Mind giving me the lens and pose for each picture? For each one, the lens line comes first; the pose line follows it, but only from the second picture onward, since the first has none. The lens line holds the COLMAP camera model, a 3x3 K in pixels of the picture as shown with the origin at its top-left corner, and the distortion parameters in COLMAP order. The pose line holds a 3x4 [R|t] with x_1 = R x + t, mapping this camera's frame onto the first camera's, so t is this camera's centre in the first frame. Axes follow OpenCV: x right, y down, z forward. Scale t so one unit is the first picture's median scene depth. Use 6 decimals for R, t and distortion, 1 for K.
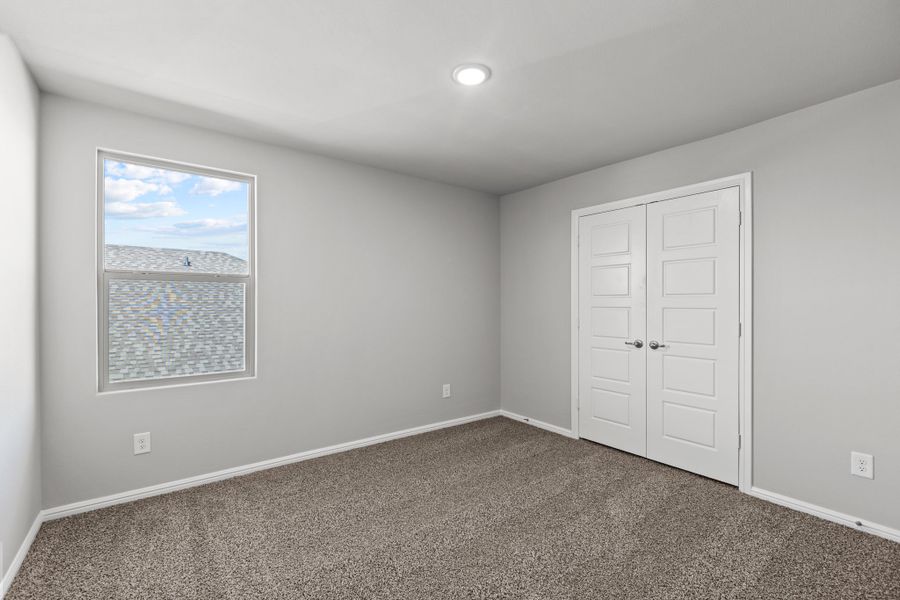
lens RADIAL K [[386.6, 0, 450.0], [0, 386.6, 300.0], [0, 0, 1]] dist [-0.000485, -0.000006]
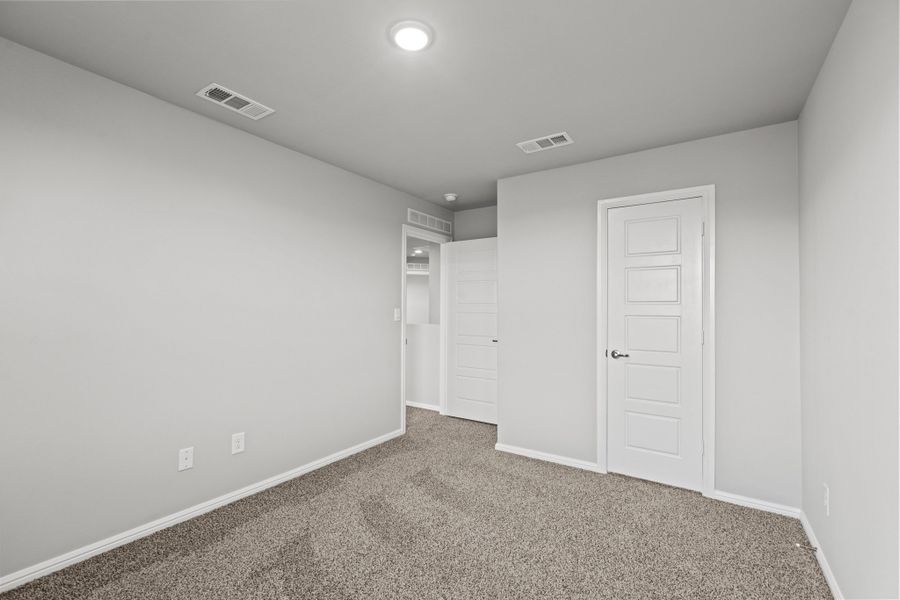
lens RADIAL K [[375.0, 0, 452.3], [0, 375.0, 305.8], [0, 0, 1]] dist [0.024798, 0.000027]
pose [[0.931667, 0.008695, 0.363209, -0.275181], [-0.008782, 0.999960, -0.001412, 0.001159], [-0.363207, -0.001874, 0.931707, 0.355152]]
